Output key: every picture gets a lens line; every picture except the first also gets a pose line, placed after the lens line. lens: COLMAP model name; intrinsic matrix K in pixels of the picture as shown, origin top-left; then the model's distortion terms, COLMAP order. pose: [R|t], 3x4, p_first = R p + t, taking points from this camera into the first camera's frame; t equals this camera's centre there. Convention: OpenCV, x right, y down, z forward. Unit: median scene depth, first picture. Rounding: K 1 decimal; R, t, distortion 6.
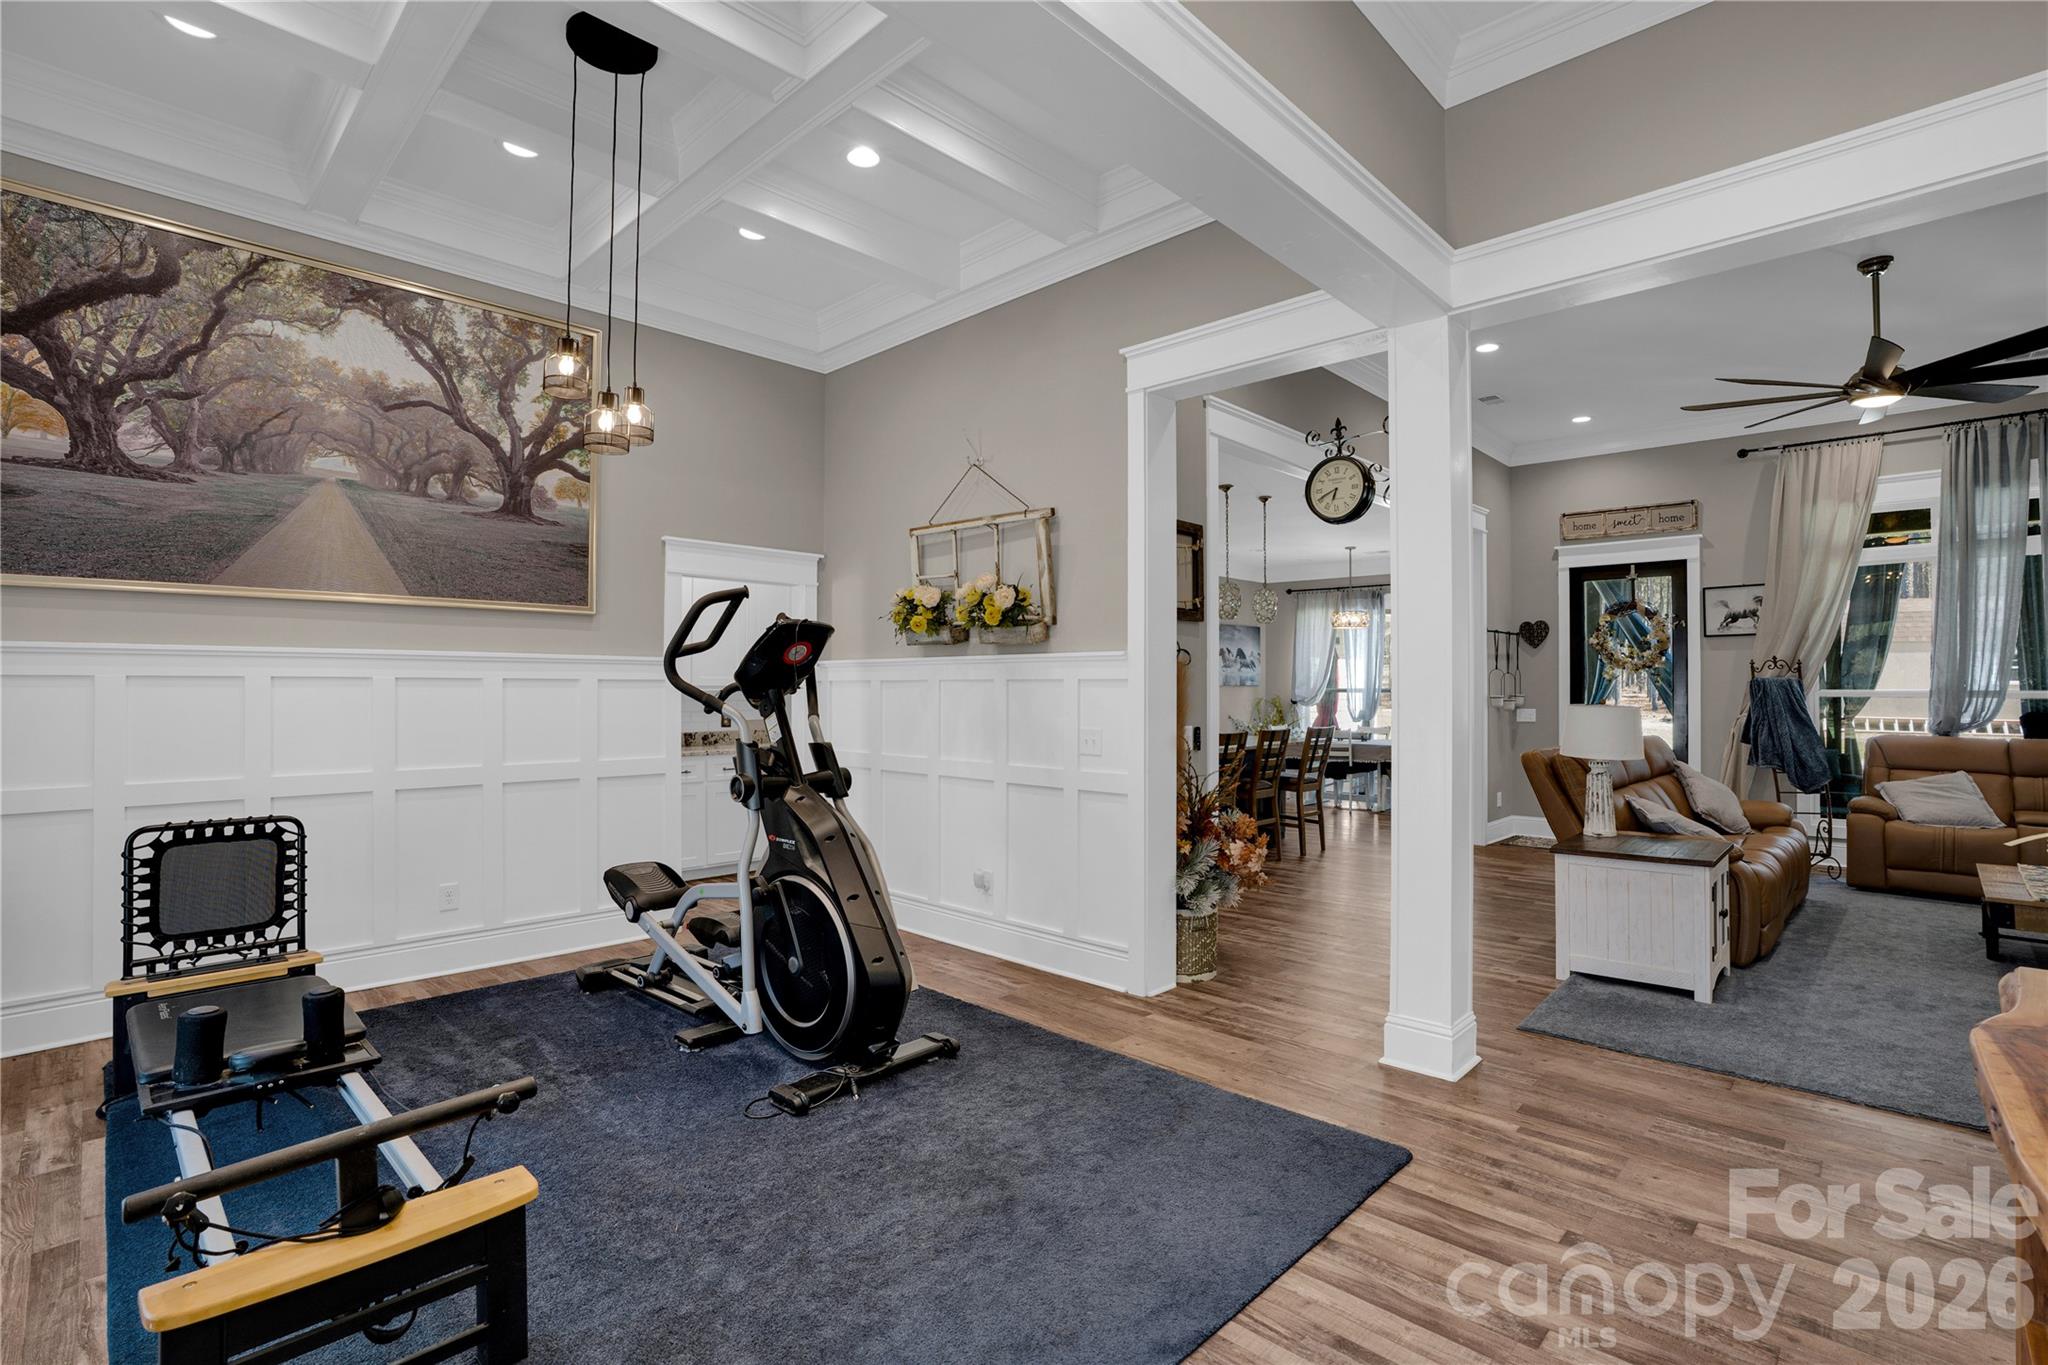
lens RADIAL K [[954.7, 0, 1013.3], [0, 954.7, 678.2], [0, 0, 1]] dist [-0.051206, 0.011979]
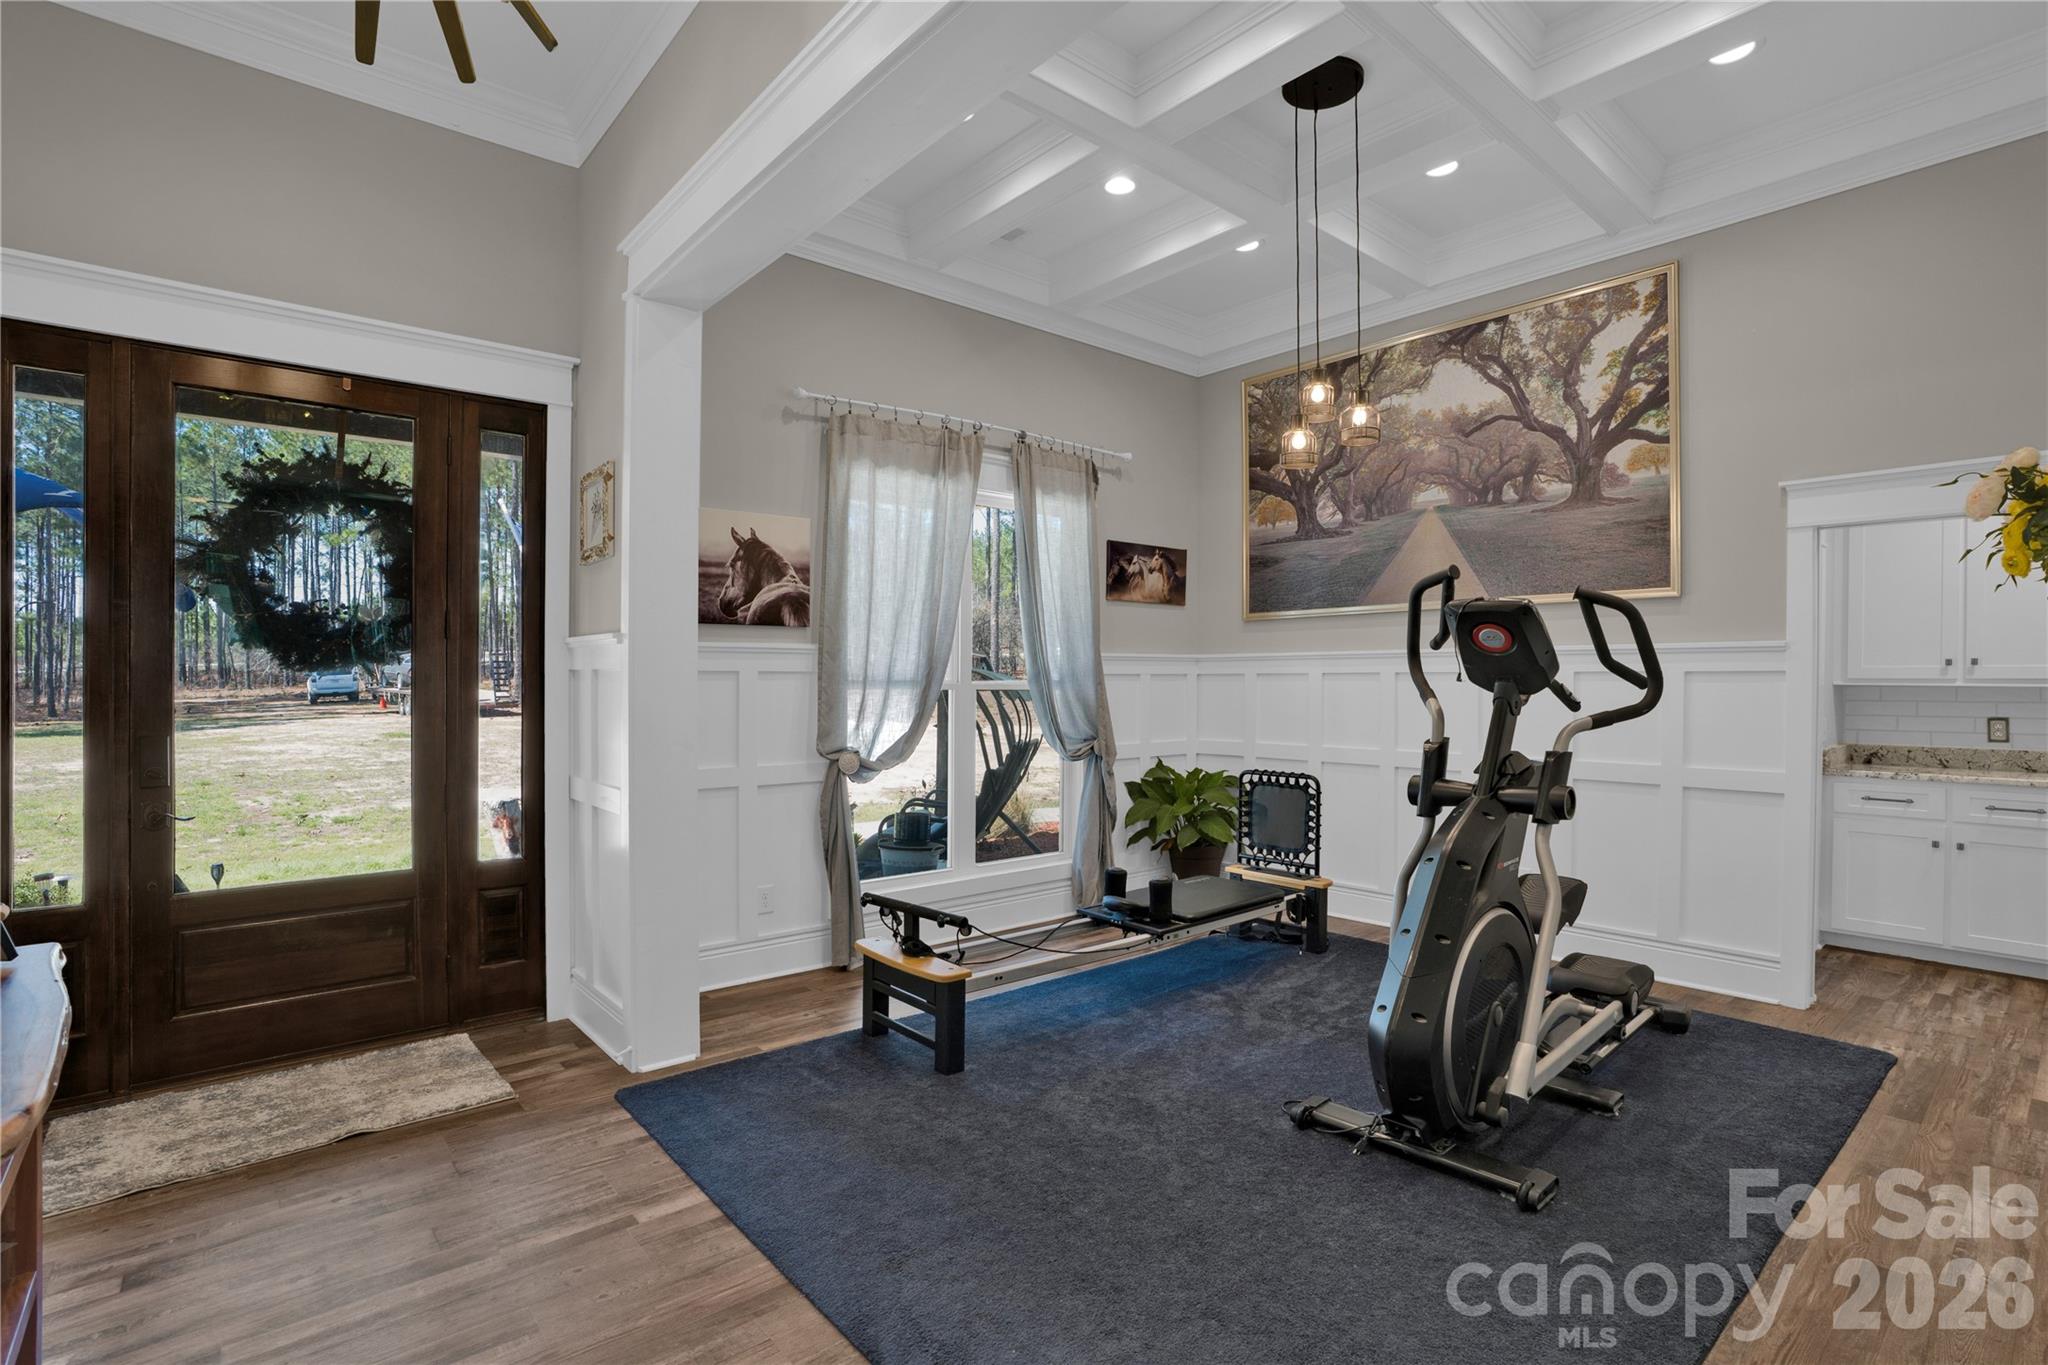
lens RADIAL K [[954.7, 0, 1014.5], [0, 954.7, 685.1], [0, 0, 1]] dist [-0.051206, 0.011979]
pose [[-0.083714, 0.003871, -0.996482, 0.504764], [0.008365, 0.999960, 0.003181, 0.006329], [0.996455, -0.008069, -0.083743, 0.536508]]
